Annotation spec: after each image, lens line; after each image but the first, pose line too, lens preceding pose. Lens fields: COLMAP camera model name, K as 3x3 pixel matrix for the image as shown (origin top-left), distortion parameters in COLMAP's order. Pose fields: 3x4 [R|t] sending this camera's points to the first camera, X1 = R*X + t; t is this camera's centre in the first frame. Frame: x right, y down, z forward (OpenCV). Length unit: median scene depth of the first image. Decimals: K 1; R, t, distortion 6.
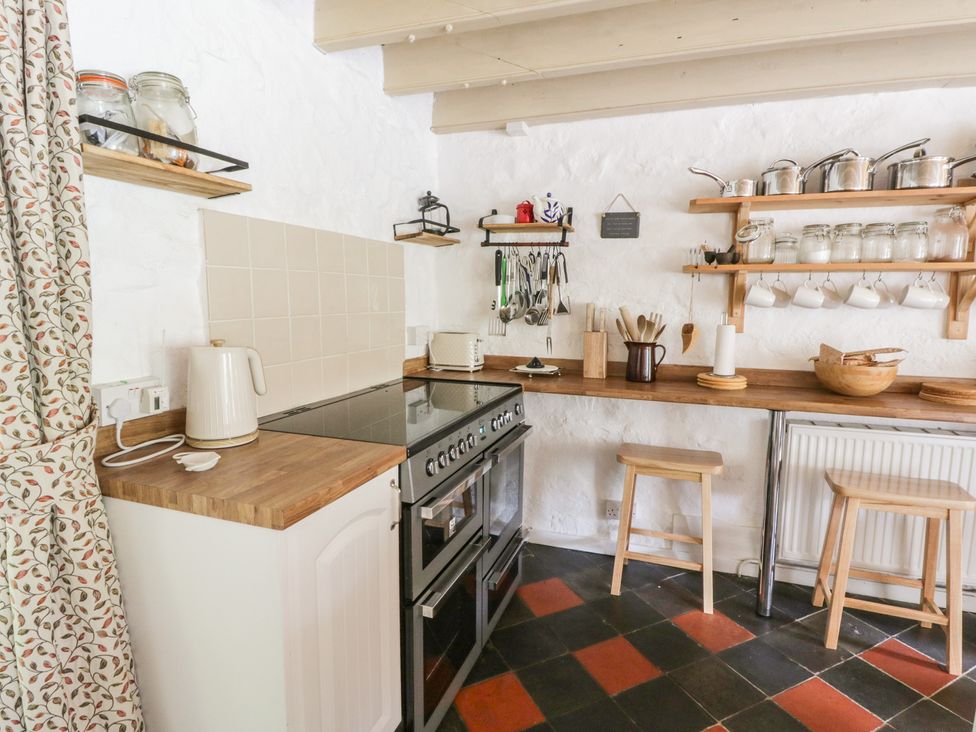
lens RADIAL K [[520.9, 0, 498.6], [0, 520.9, 362.5], [0, 0, 1]] dist [-0.006735, -0.008021]
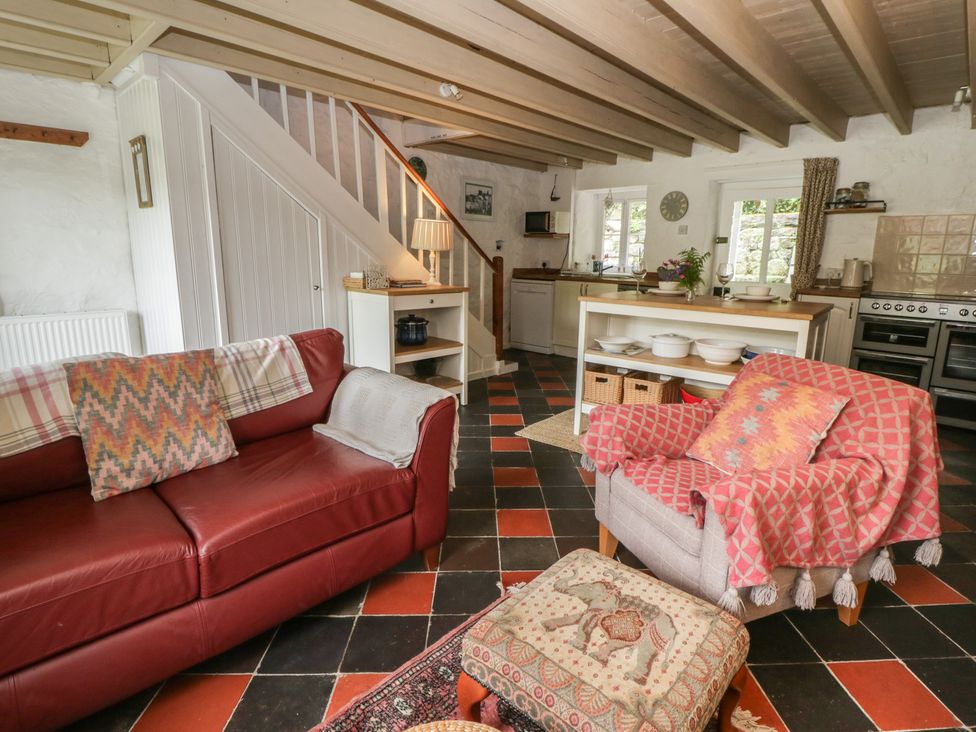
lens RADIAL K [[520.9, 0, 496.2], [0, 520.9, 358.4], [0, 0, 1]] dist [-0.006735, -0.008021]
pose [[-0.399293, 0.168338, -0.901237, 2.138398], [-0.134868, 0.961520, 0.239352, 0.054946], [0.906849, 0.217119, -0.361225, 0.154338]]
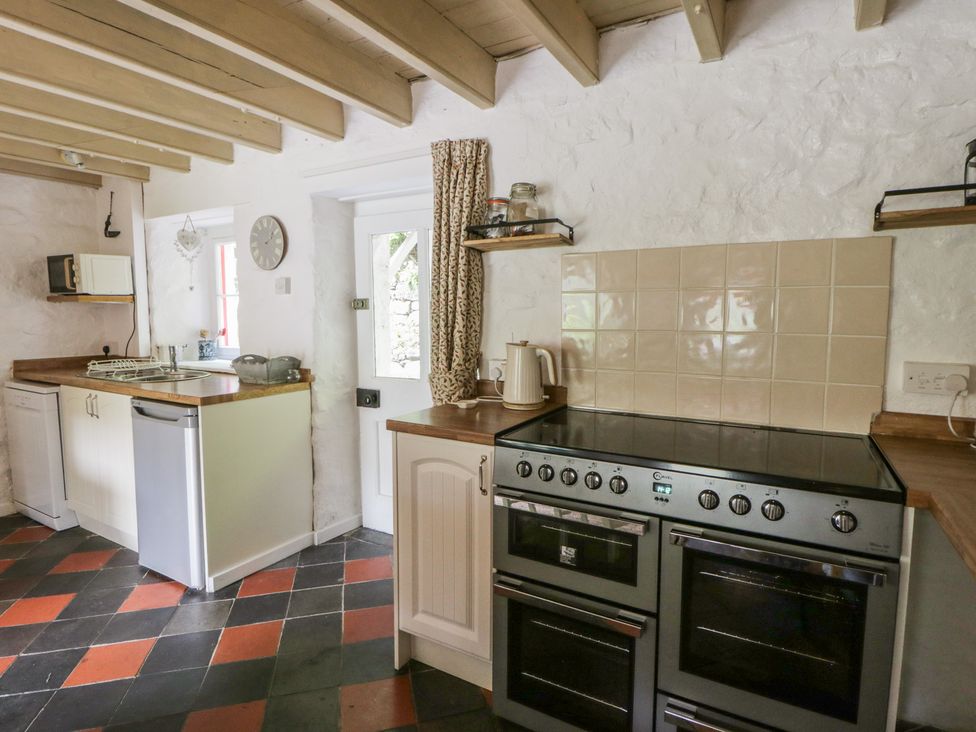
lens RADIAL K [[520.9, 0, 508.7], [0, 520.9, 356.3], [0, 0, 1]] dist [-0.006735, -0.008021]
pose [[-0.162950, 0.073133, -0.983920, 0.615450], [-0.126674, 0.987445, 0.094373, -0.085221], [0.978469, 0.140015, -0.151640, 0.737523]]
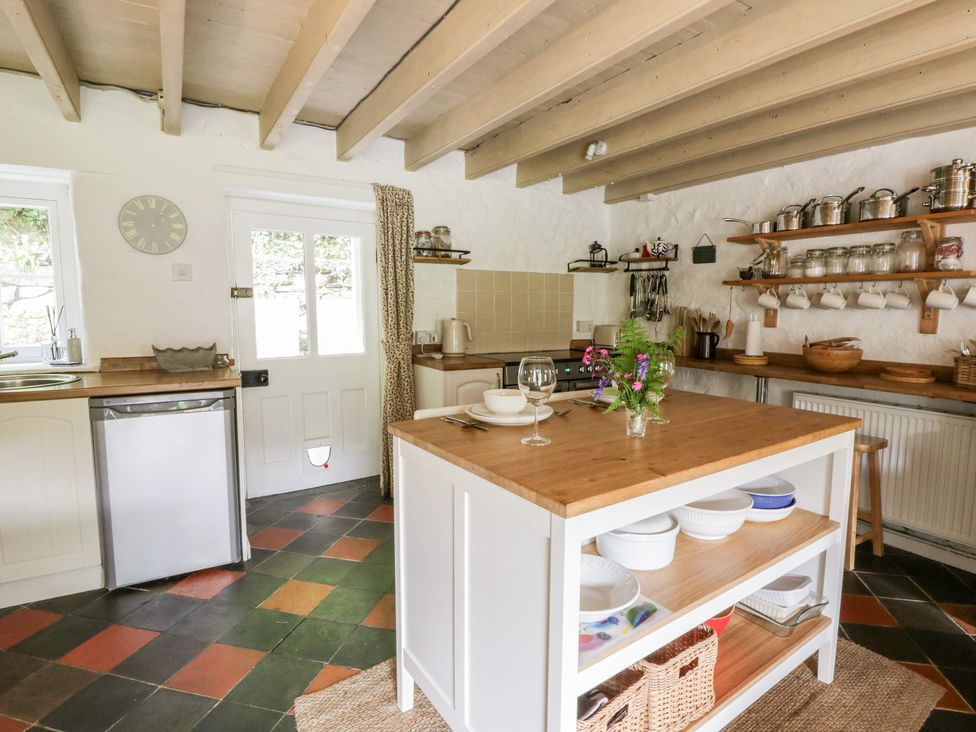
lens RADIAL K [[520.9, 0, 496.8], [0, 520.9, 362.7], [0, 0, 1]] dist [-0.006735, -0.008021]
pose [[0.779590, 0.063726, -0.623039, 0.835885], [-0.077830, 0.996956, 0.004585, 0.098823], [0.621435, 0.044917, 0.782177, -0.609011]]
